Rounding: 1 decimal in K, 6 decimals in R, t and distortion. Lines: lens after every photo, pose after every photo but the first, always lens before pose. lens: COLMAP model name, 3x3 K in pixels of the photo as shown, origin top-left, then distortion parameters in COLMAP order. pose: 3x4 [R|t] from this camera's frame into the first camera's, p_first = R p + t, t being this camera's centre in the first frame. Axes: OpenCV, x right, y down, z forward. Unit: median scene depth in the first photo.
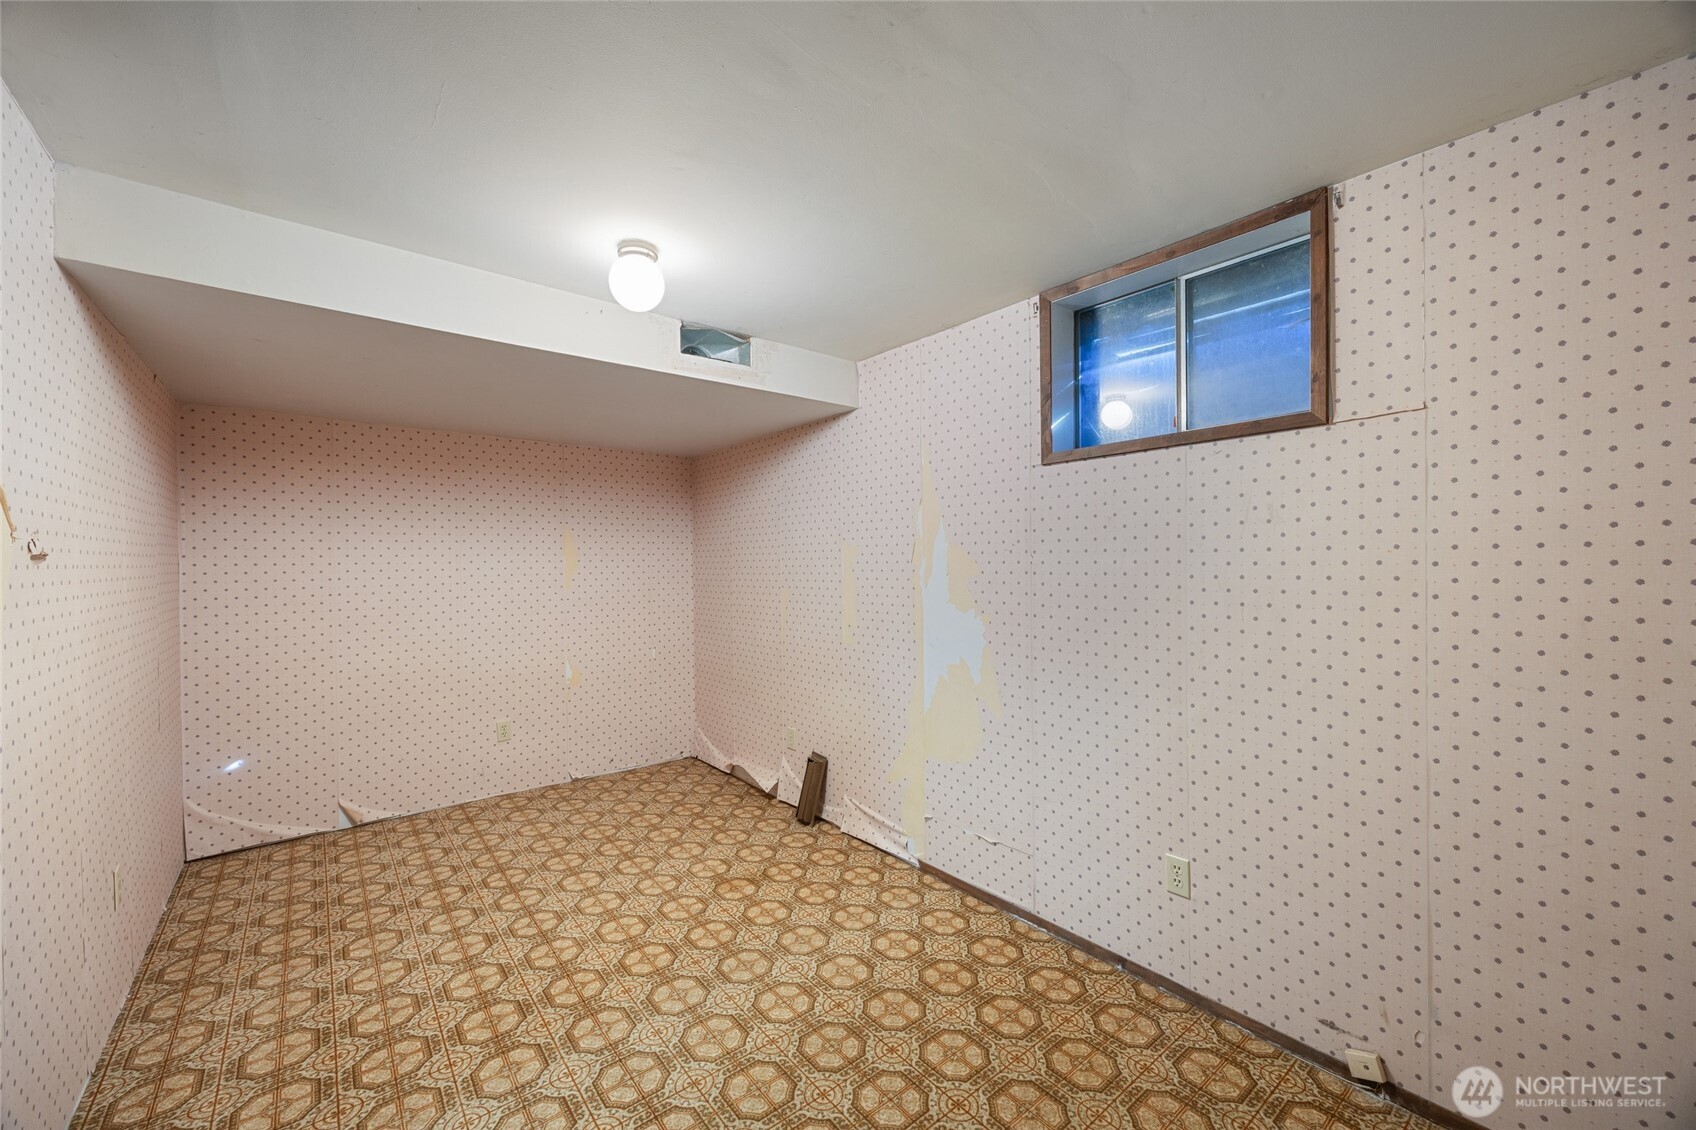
lens RADIAL K [[661.6, 0, 852.0], [0, 661.6, 558.3], [0, 0, 1]] dist [0.010801, -0.000001]
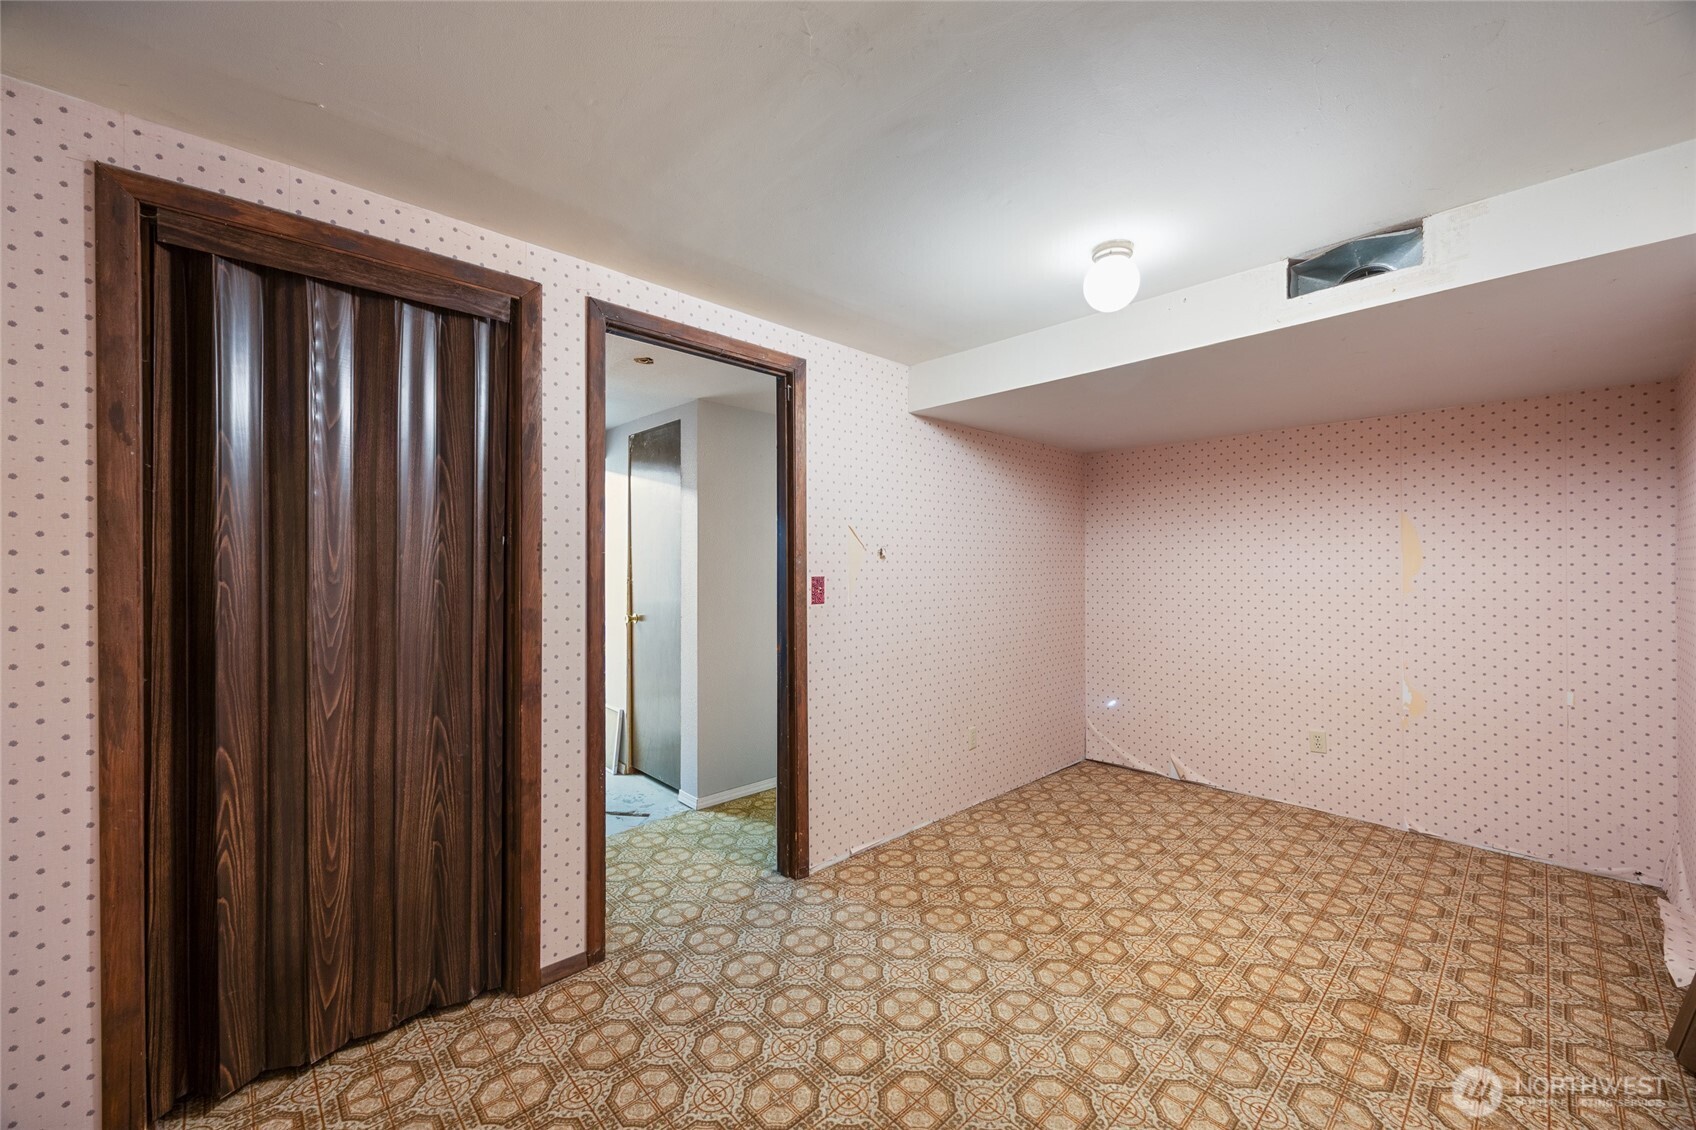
lens RADIAL K [[661.6, 0, 851.4], [0, 661.6, 568.6], [0, 0, 1]] dist [0.010801, -0.000001]
pose [[0.068078, 0.010596, -0.997624, 0.438547], [0.010094, 0.999885, 0.011309, 0.001383], [0.997629, -0.010840, 0.067963, 0.356628]]
